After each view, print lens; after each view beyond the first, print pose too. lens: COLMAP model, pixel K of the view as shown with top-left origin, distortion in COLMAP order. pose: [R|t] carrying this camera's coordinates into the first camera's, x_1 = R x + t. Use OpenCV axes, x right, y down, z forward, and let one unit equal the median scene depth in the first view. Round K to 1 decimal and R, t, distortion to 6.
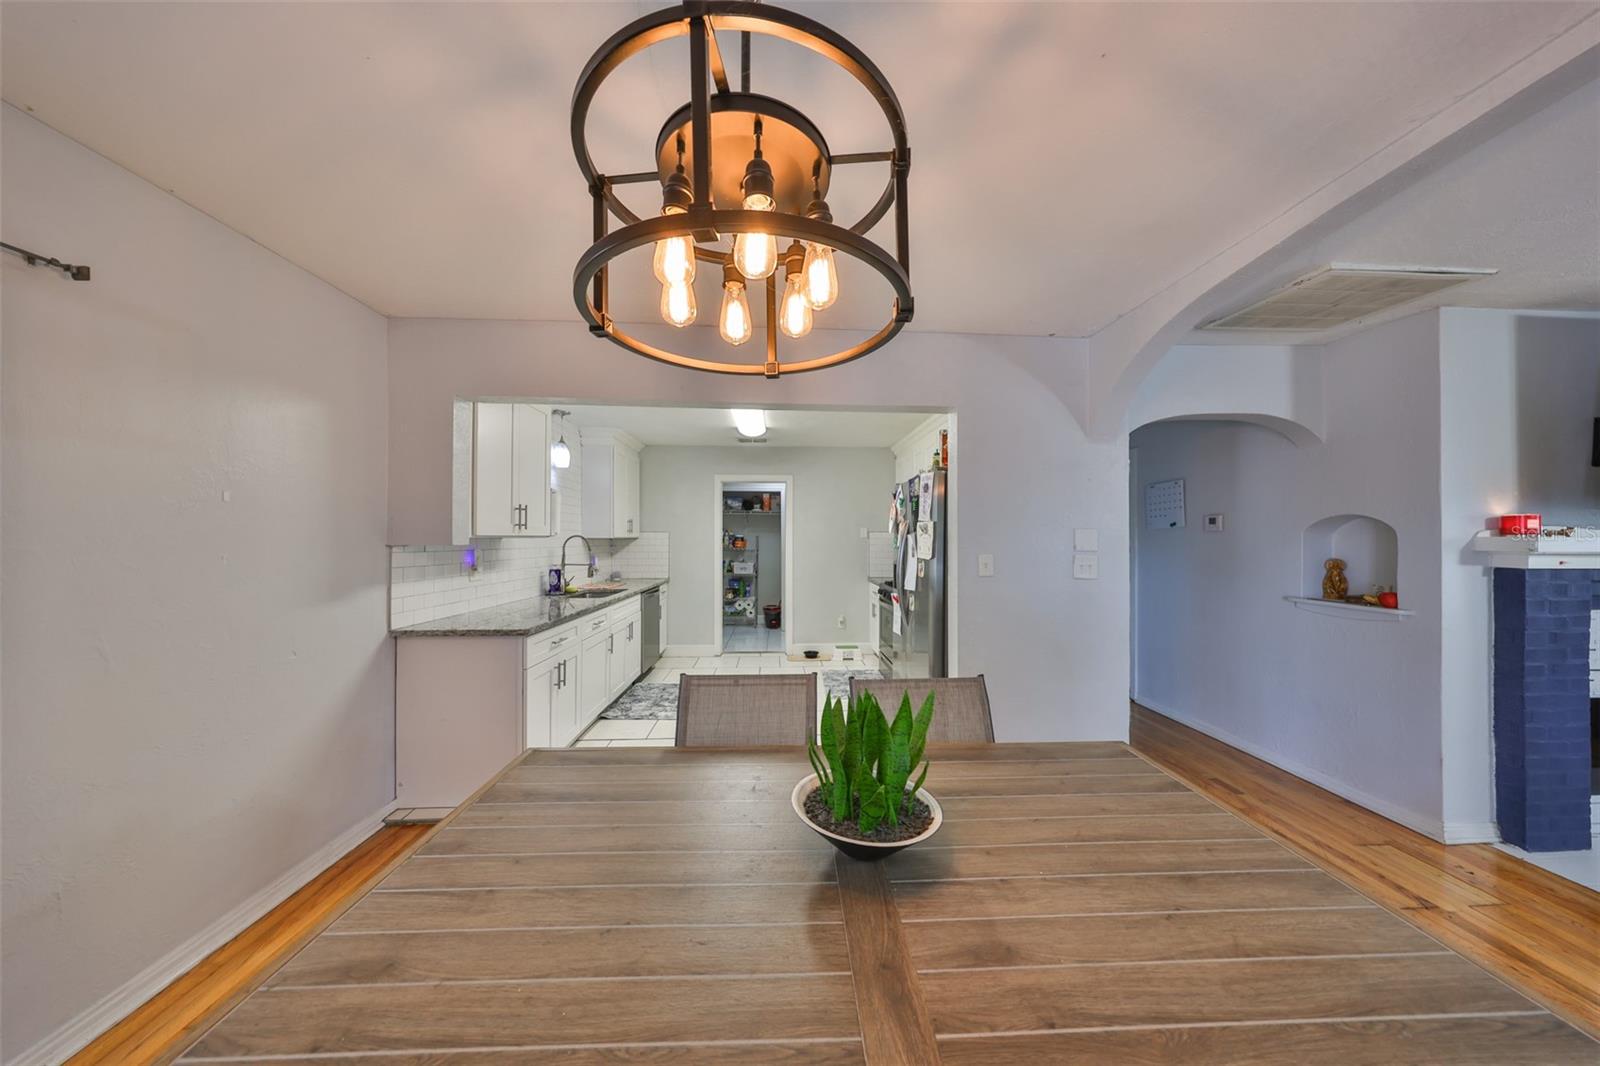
lens RADIAL K [[502.0, 0, 817.3], [0, 502.0, 534.2], [0, 0, 1]] dist [0.001766, 0.000221]
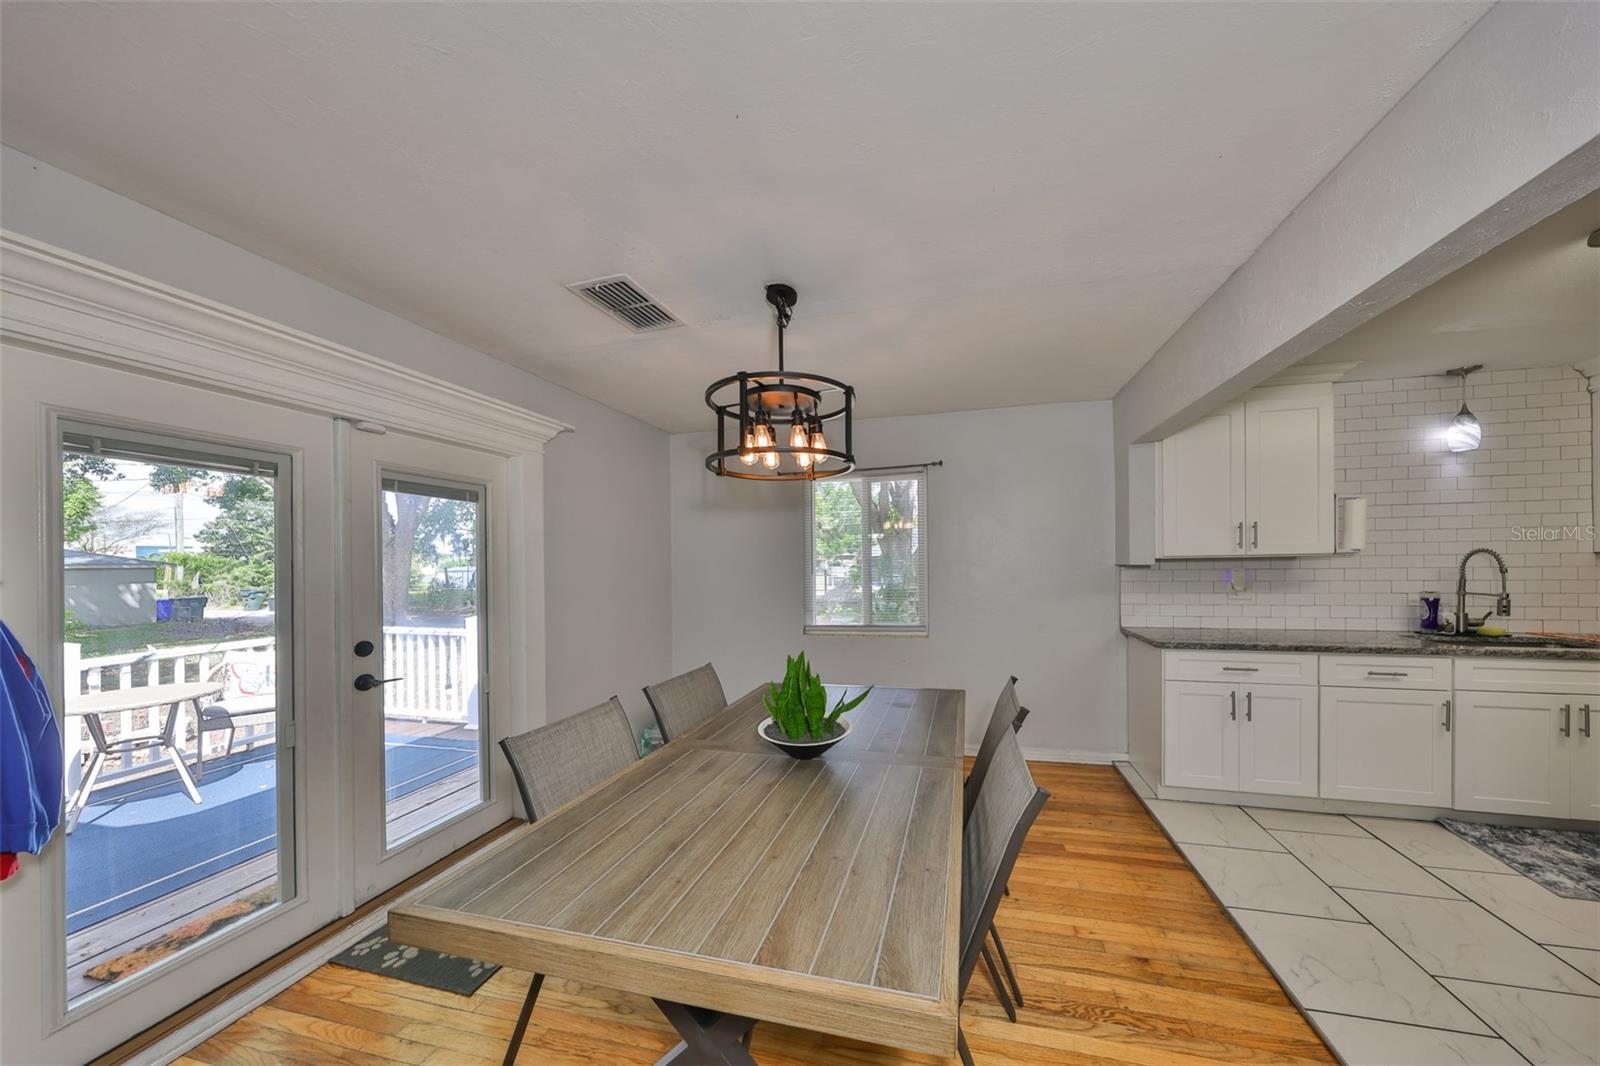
lens RADIAL K [[502.0, 0, 836.8], [0, 502.0, 562.7], [0, 0, 1]] dist [0.001766, 0.000221]
pose [[-0.298298, 0.002829, -0.954468, 0.295245], [0.022758, 0.999732, -0.004149, 0.002036], [0.954201, -0.022960, -0.298283, 0.291733]]
